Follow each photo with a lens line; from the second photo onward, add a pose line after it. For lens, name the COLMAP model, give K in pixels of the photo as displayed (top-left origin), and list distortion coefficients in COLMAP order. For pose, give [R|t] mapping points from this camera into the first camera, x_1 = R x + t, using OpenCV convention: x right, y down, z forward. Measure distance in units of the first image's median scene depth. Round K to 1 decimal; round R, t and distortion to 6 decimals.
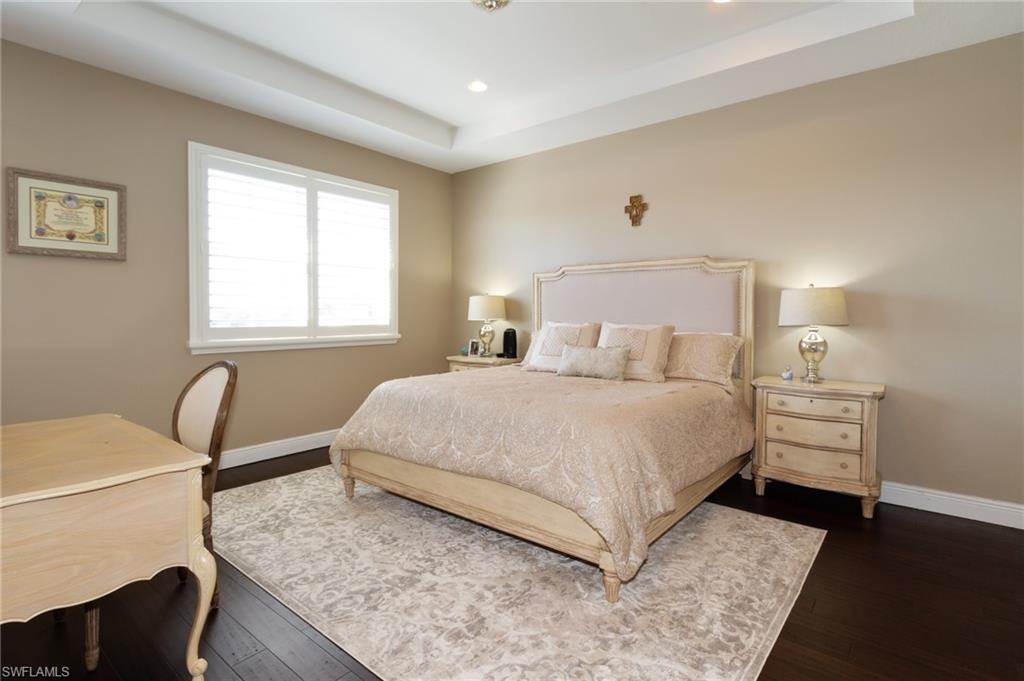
lens RADIAL K [[502.6, 0, 507.2], [0, 502.6, 324.0], [0, 0, 1]] dist [-0.000927, -0.000289]
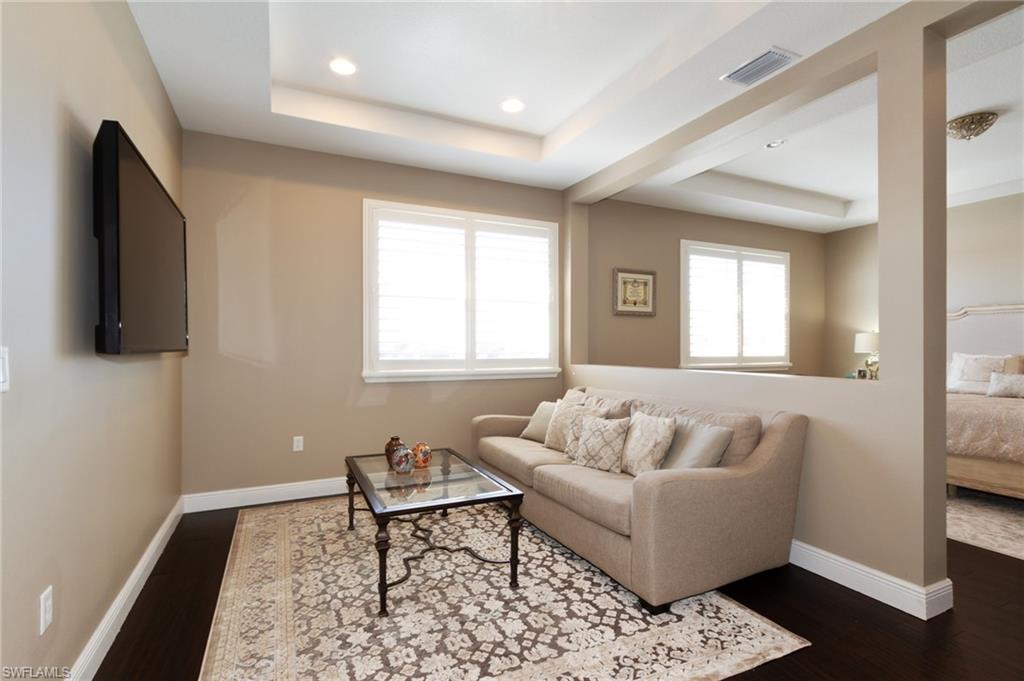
lens RADIAL K [[484.7, 0, 507.8], [0, 484.7, 346.0], [0, 0, 1]] dist [0.000994, -0.000331]
pose [[0.905421, -0.002425, -0.424508, -0.480856], [-0.007232, 0.999751, -0.021134, 0.010921], [0.424454, 0.022205, 0.905177, -0.619187]]
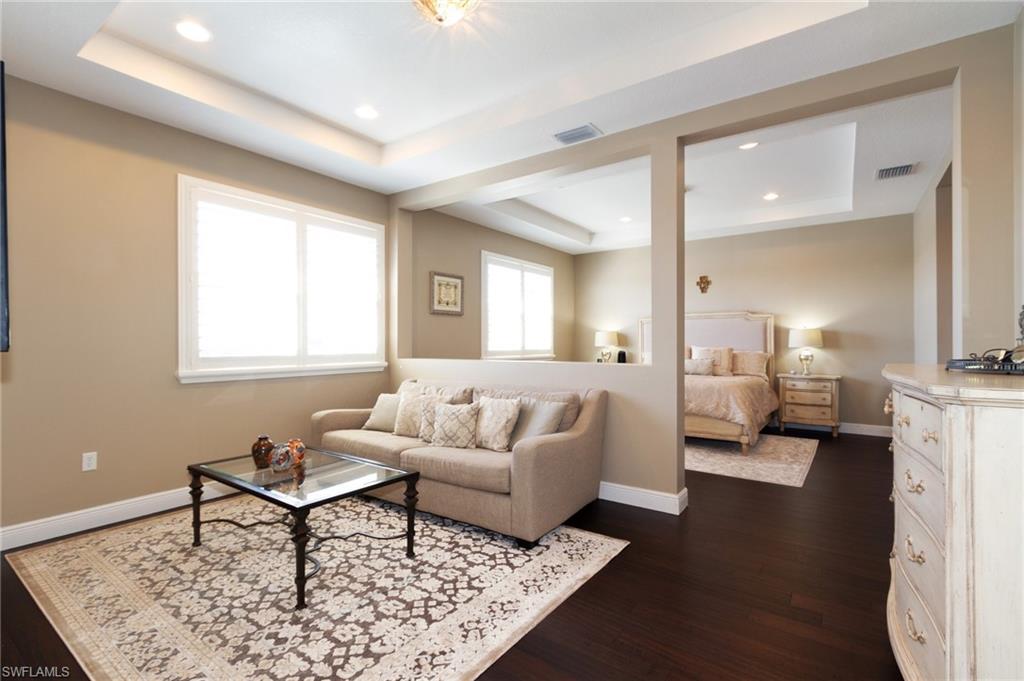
lens RADIAL K [[471.1, 0, 509.0], [0, 471.1, 343.4], [0, 0, 1]] dist [-0.000833, -0.000214]
pose [[0.997679, -0.004527, 0.067940, -0.655258], [0.005758, 0.999823, -0.017928, 0.013864], [-0.067847, 0.018277, 0.997528, -0.745891]]
